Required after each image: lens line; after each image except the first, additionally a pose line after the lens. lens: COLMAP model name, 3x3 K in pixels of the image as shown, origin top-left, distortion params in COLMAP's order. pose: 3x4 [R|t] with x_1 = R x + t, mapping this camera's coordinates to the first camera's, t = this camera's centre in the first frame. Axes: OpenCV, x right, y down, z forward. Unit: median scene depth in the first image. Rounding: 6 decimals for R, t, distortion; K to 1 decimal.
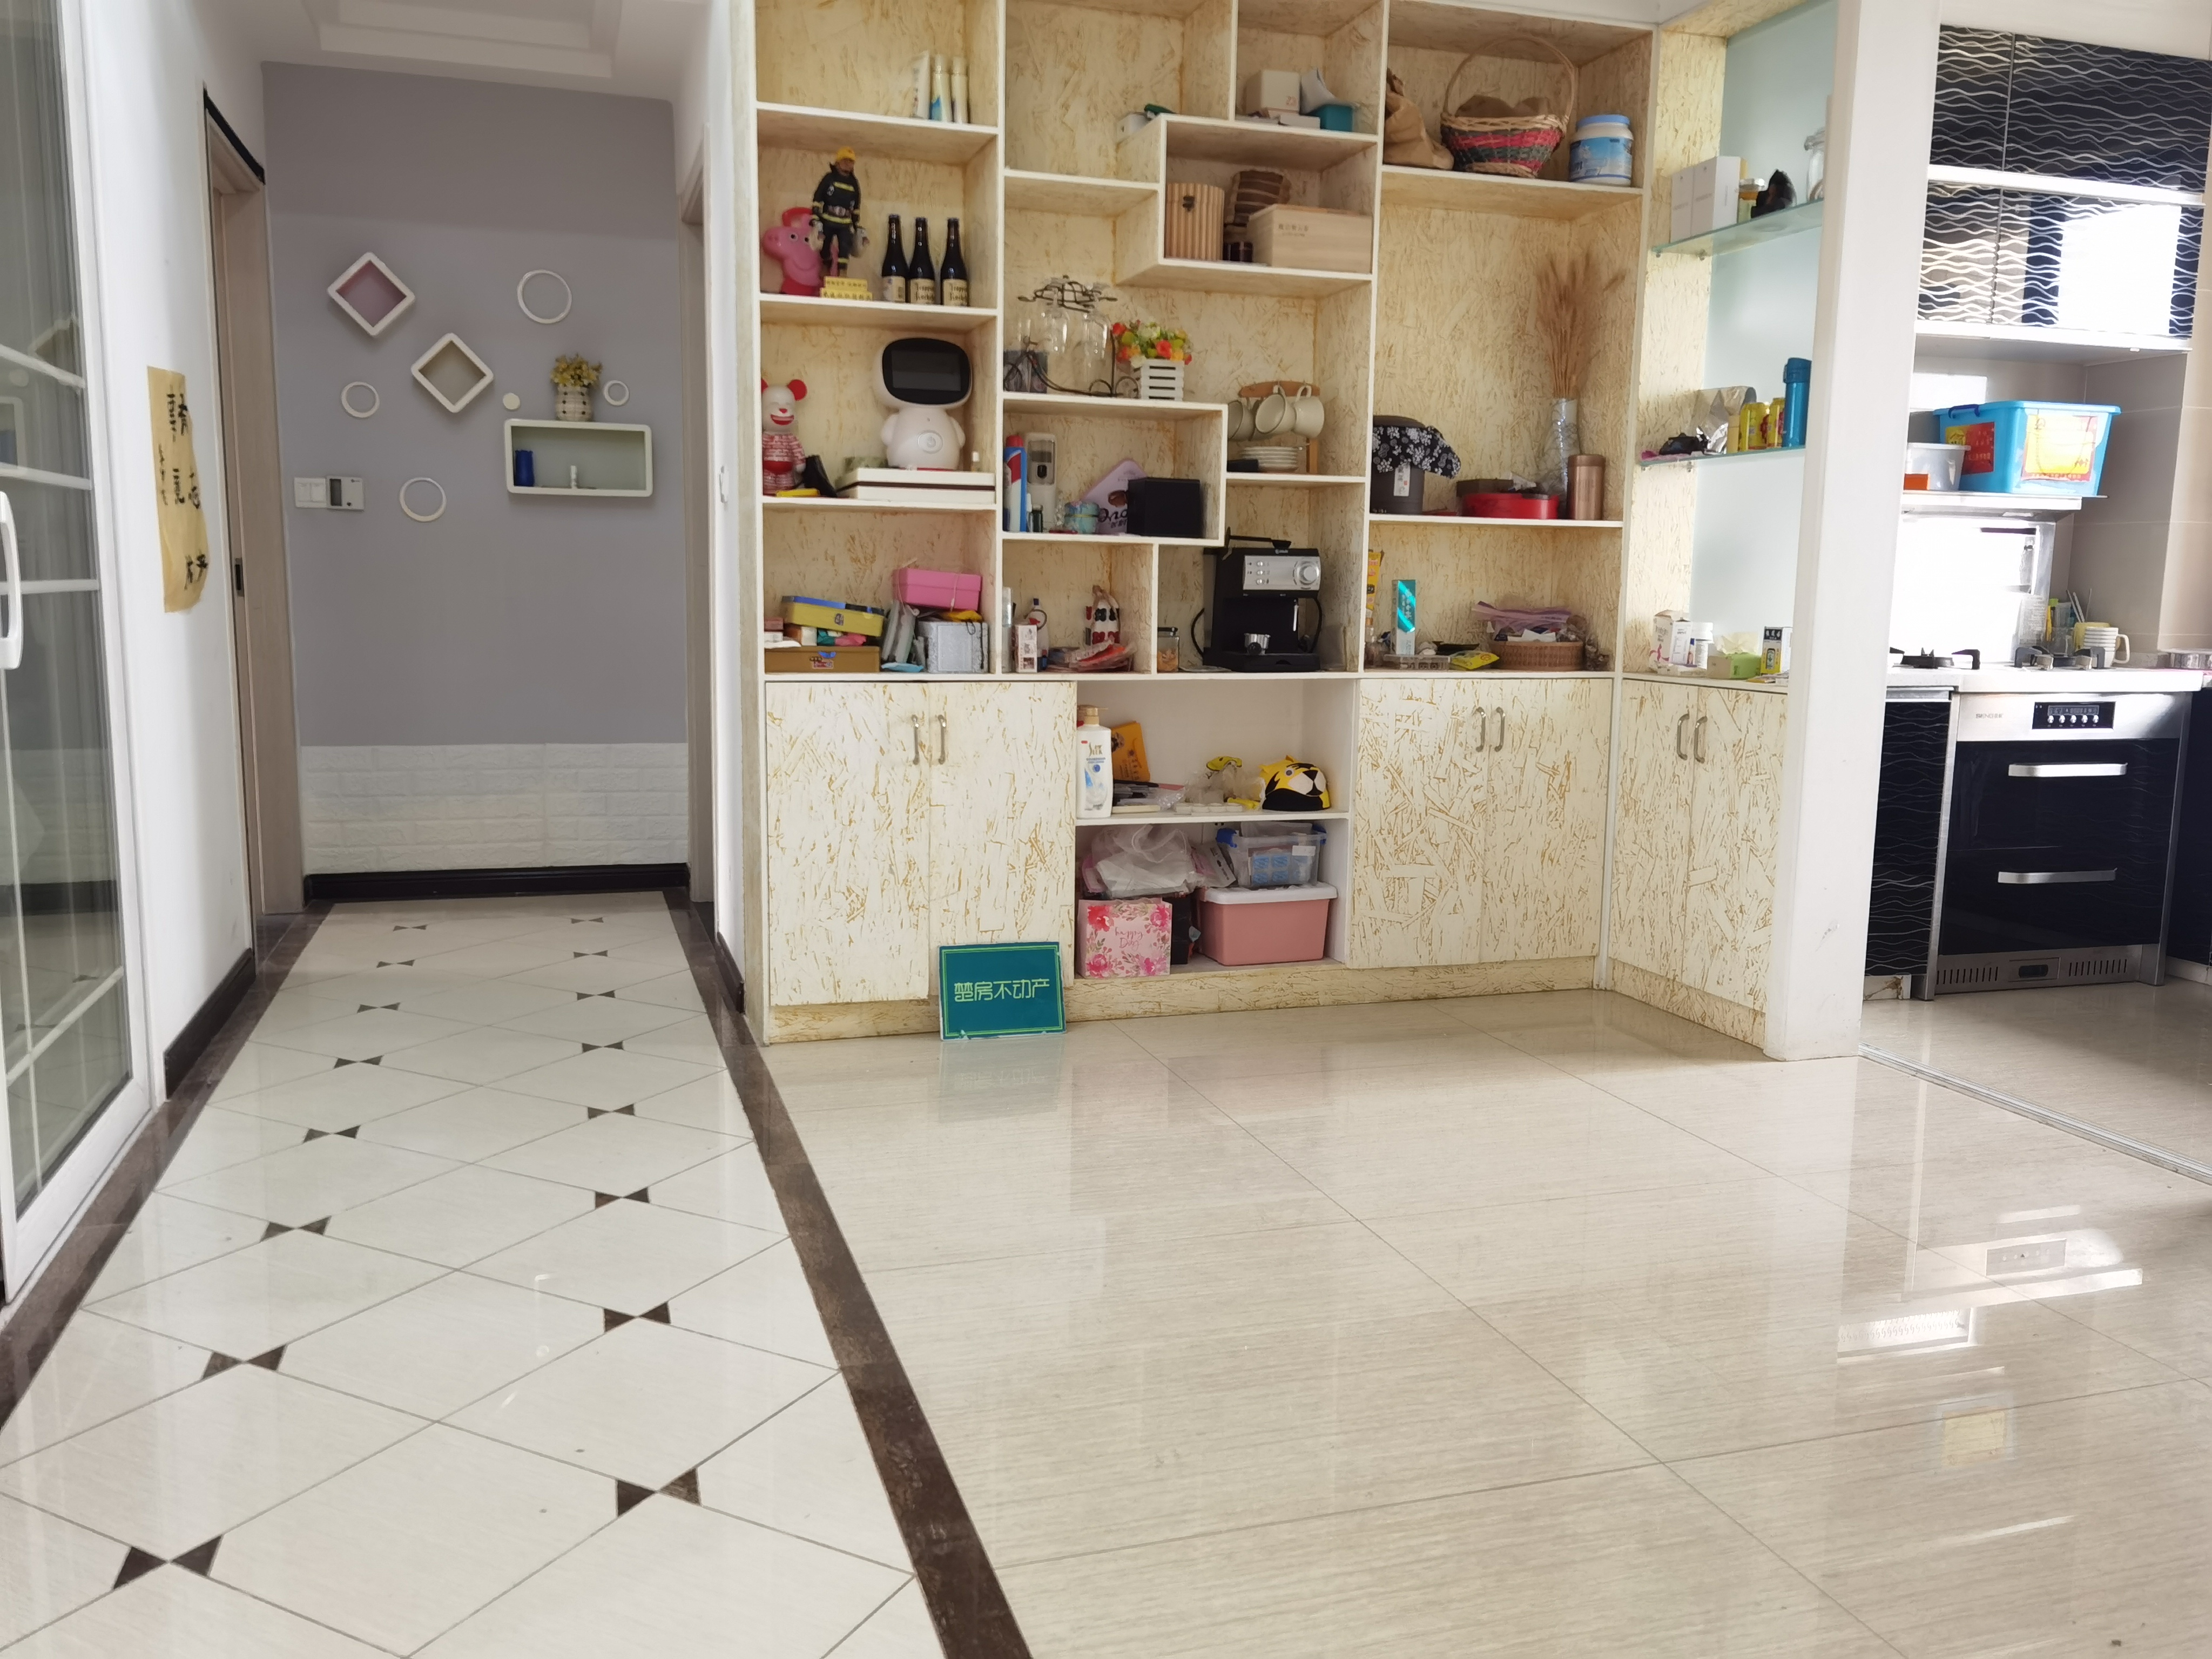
lens RADIAL K [[1744.5, 0, 1096.9], [0, 1744.5, 823.4], [0, 0, 1]] dist [0.004408, 0.001538]
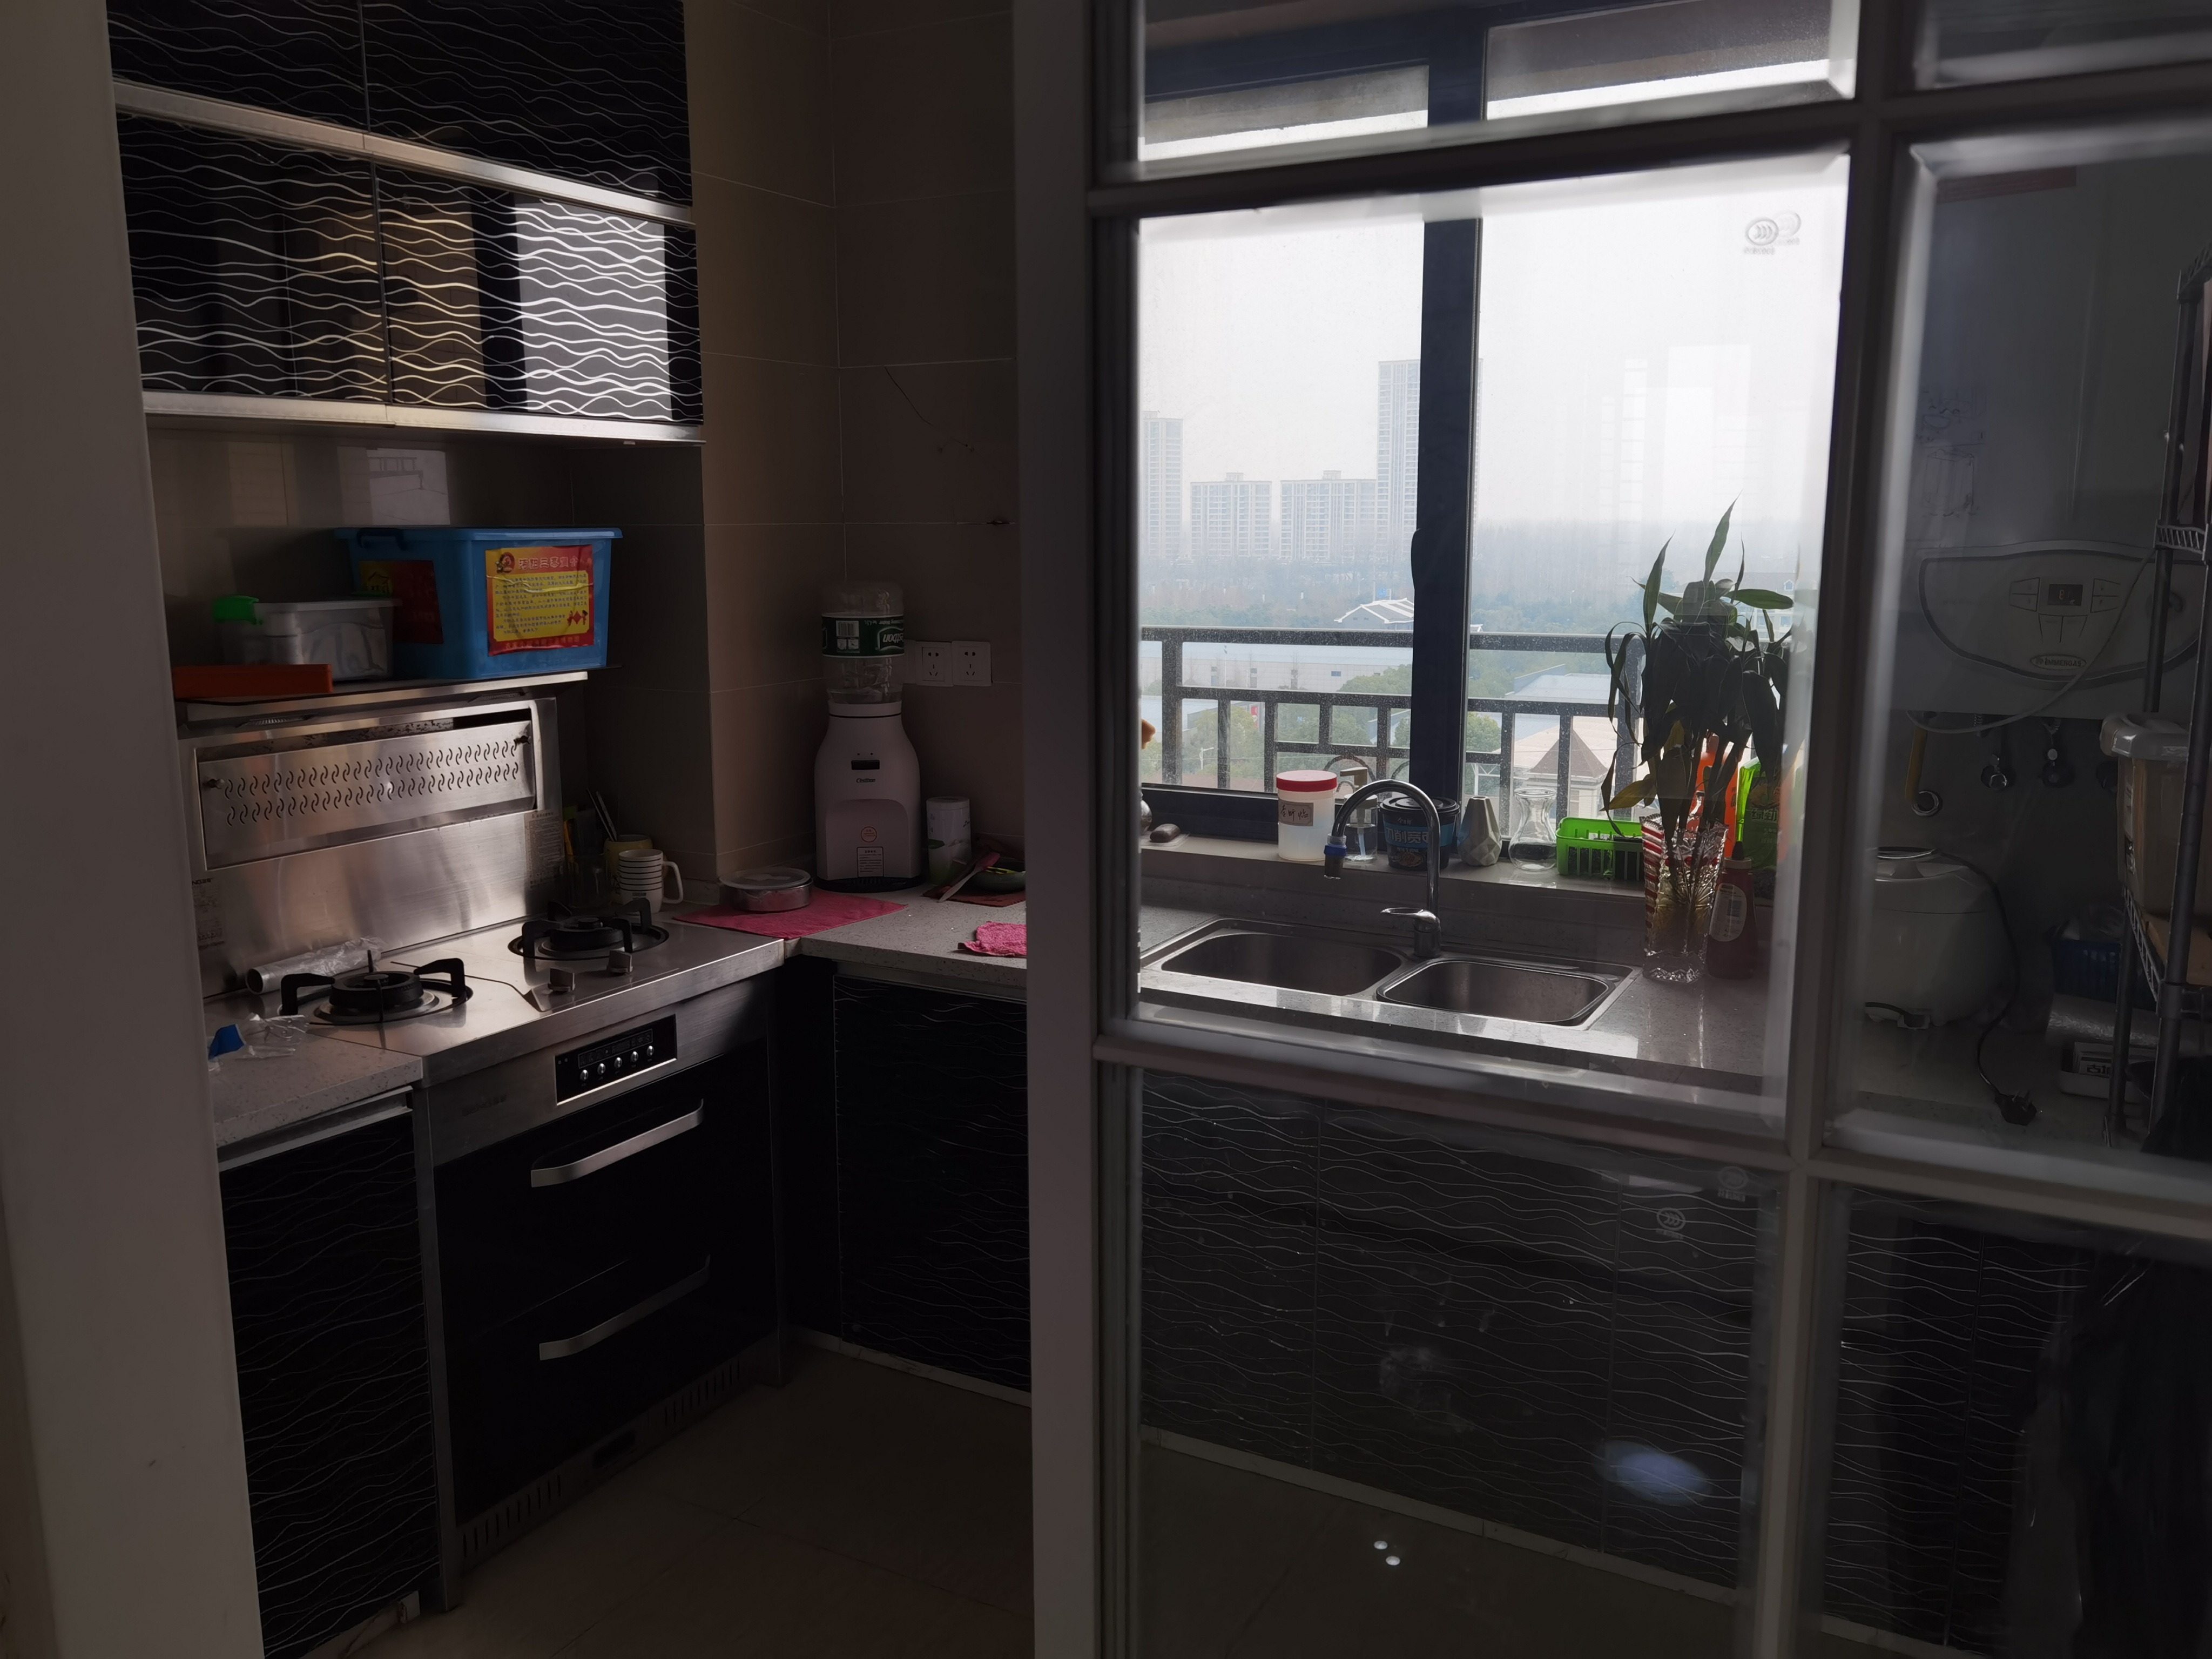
lens RADIAL K [[1744.5, 0, 1099.1], [0, 1744.5, 836.1], [0, 0, 1]] dist [0.004408, 0.001538]
pose [[0.719003, -0.141221, 0.680508, 0.271218], [0.107992, 0.989947, 0.091336, -0.174315], [-0.686565, 0.007818, 0.727026, 0.432760]]
